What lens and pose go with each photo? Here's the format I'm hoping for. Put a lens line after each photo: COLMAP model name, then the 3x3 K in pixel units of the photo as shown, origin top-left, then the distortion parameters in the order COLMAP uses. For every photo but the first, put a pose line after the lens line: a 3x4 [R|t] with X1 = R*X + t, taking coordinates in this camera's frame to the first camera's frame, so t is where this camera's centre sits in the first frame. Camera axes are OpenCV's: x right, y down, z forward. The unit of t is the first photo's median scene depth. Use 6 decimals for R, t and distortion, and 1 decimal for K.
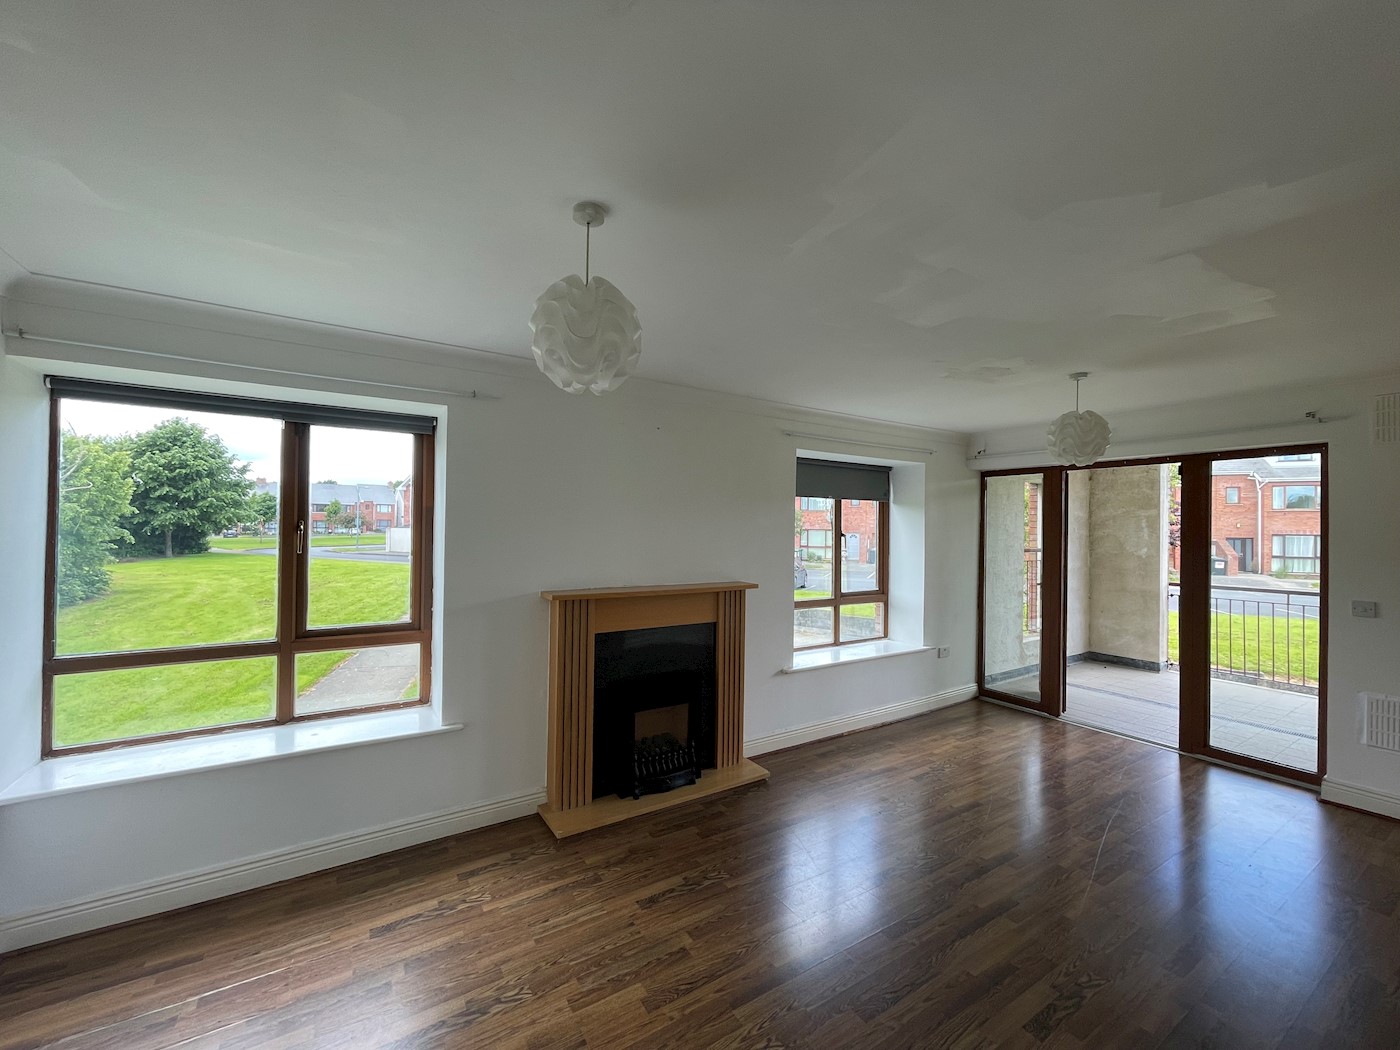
lens RADIAL K [[563.8, 0, 700.0], [0, 563.8, 525.0], [0, 0, 1]] dist [0.000910, 0.000255]
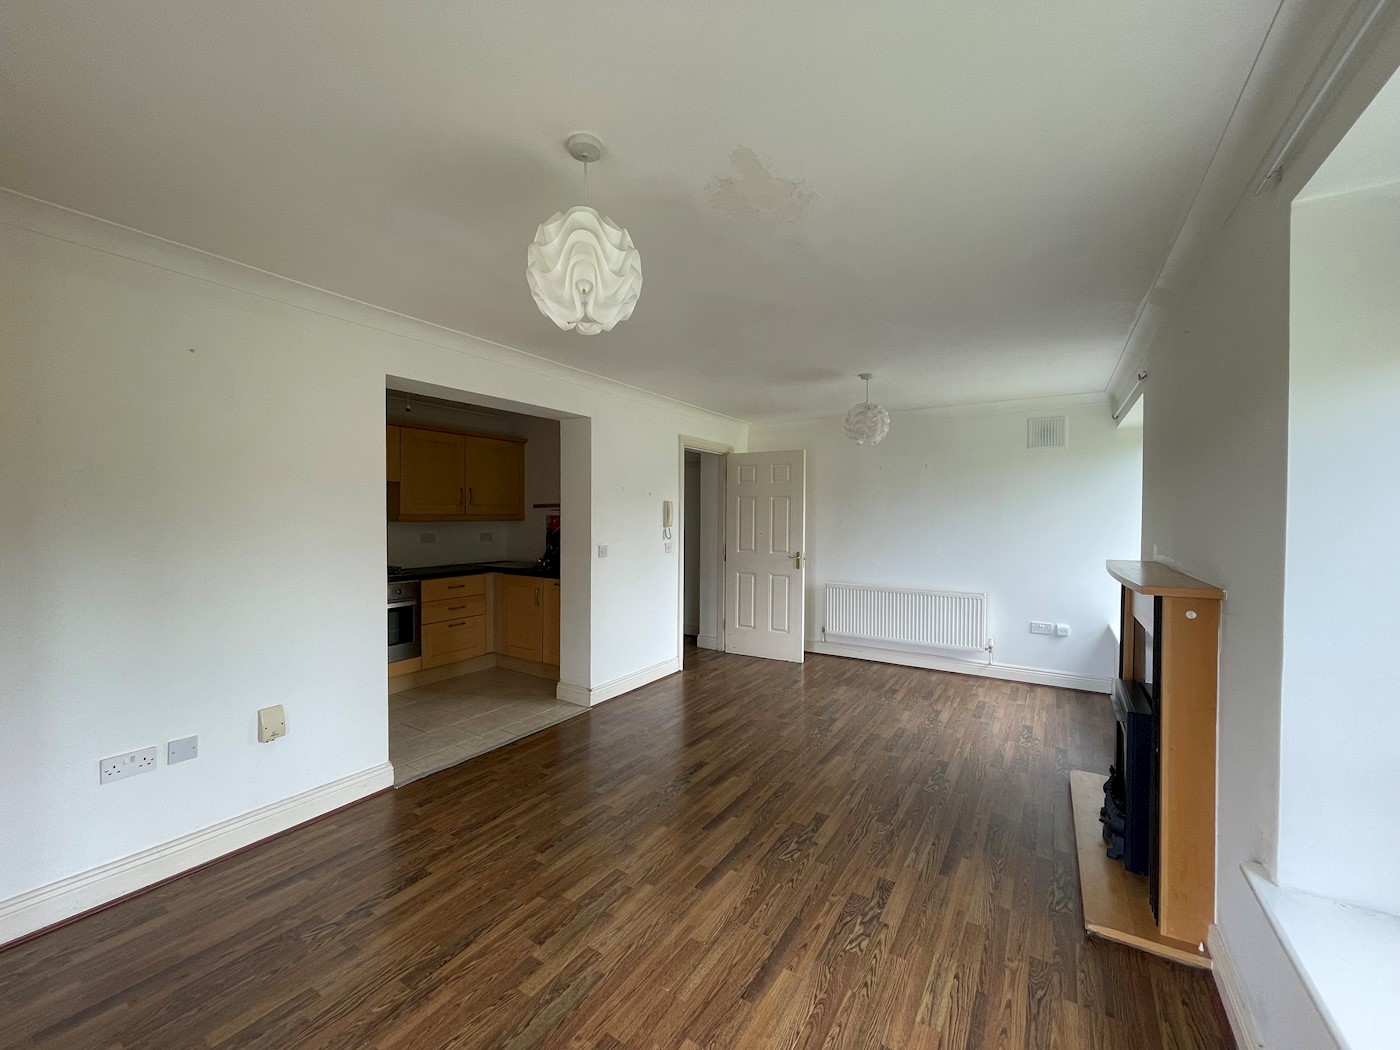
lens RADIAL K [[564.9, 0, 696.4], [0, 564.9, 526.0], [0, 0, 1]] dist [-0.002377, 0.001210]
pose [[-0.905693, -0.009666, -0.423824, 0.574874], [-0.013893, 0.999880, 0.006886, 0.044459], [0.423706, 0.012124, -0.905719, 1.087355]]
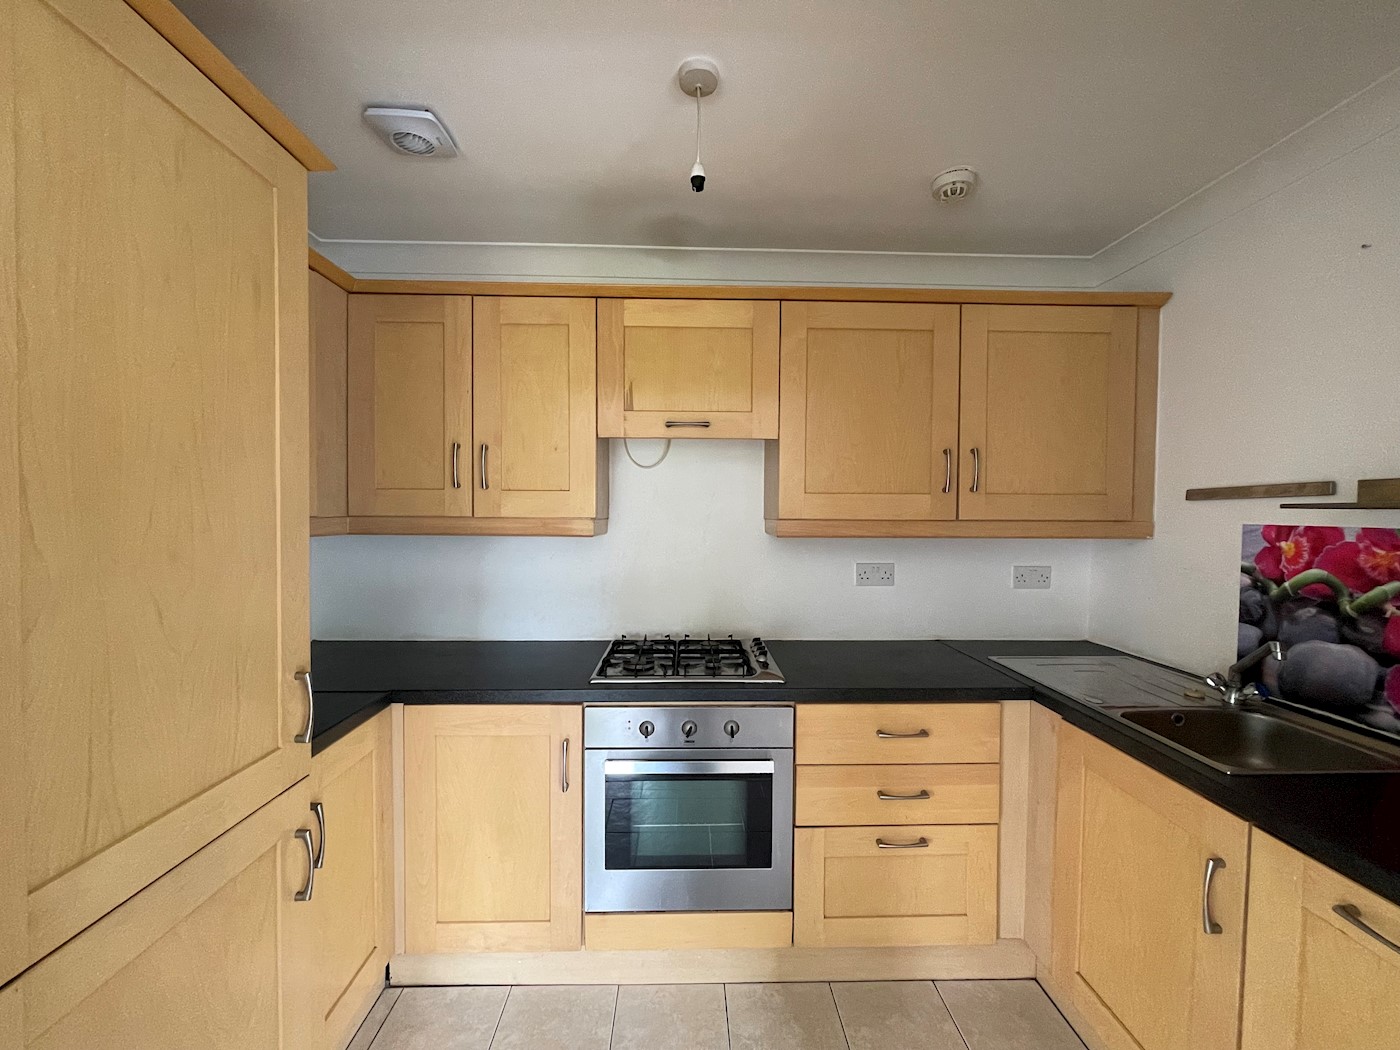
lens RADIAL K [[564.9, 0, 696.4], [0, 564.9, 526.0], [0, 0, 1]] dist [-0.002377, 0.001210]
pose [[-0.860542, -0.032987, 0.508311, 0.460278], [-0.023399, 0.999407, 0.025244, 0.032947], [-0.508843, 0.009830, -0.860803, 0.271704]]
